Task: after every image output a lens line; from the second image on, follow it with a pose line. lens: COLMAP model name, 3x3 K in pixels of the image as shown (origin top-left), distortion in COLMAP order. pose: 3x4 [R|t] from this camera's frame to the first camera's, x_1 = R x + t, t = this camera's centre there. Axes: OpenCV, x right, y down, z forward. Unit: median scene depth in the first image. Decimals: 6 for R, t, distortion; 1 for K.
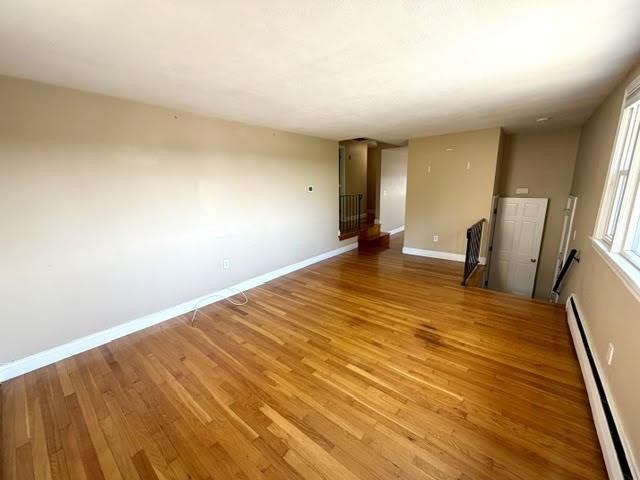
lens RADIAL K [[254.0, 0, 319.7], [0, 254.0, 240.9], [0, 0, 1]] dist [-0.000890, 0.000098]
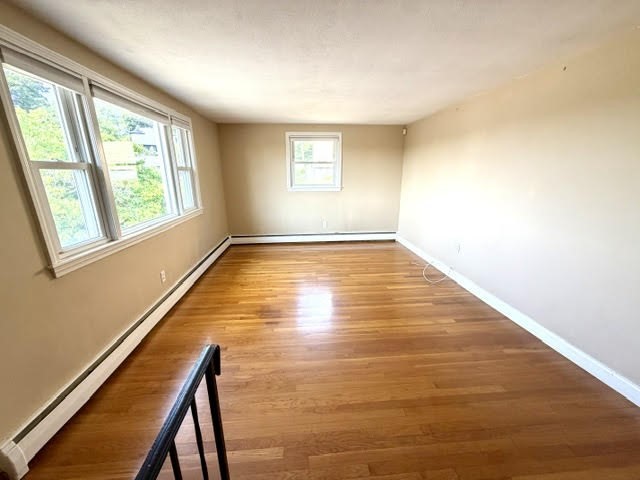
lens RADIAL K [[254.0, 0, 318.2], [0, 254.0, 237.6], [0, 0, 1]] dist [-0.000890, 0.000098]
pose [[-0.720623, 0.201968, -0.663258, 0.981899], [-0.121912, 0.904815, 0.407980, -0.406950], [0.682524, 0.374859, -0.627408, 1.787350]]
